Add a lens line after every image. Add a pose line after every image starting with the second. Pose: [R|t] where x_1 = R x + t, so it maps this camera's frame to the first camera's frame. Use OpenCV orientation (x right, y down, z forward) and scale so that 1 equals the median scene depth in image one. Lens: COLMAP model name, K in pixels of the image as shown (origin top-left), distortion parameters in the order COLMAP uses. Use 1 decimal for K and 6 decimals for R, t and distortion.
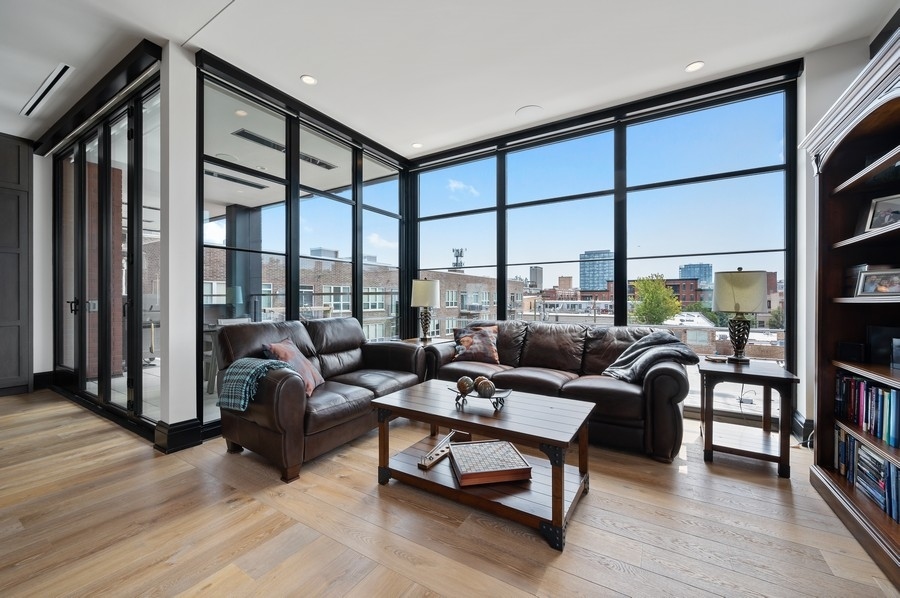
lens RADIAL K [[351.4, 0, 442.3], [0, 351.4, 298.7], [0, 0, 1]] dist [-0.009889, 0.000013]
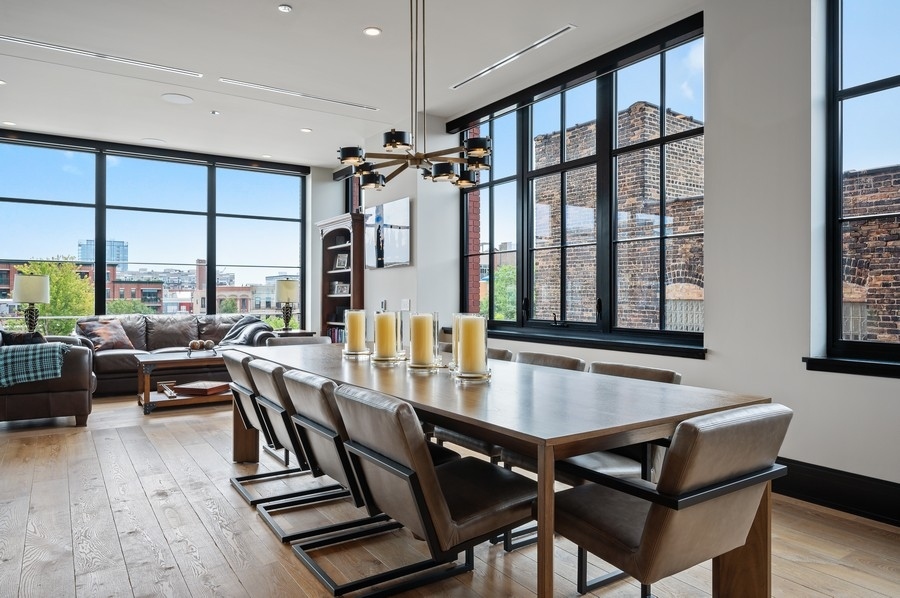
lens RADIAL K [[586.2, 0, 448.8], [0, 586.2, 297.8], [0, 0, 1]] dist [-0.002088, -0.000157]
pose [[0.402503, -0.002899, 0.915414, -1.413794], [-0.001986, 0.999990, 0.004040, 0.000229], [-0.915416, -0.003444, 0.402493, -0.877648]]
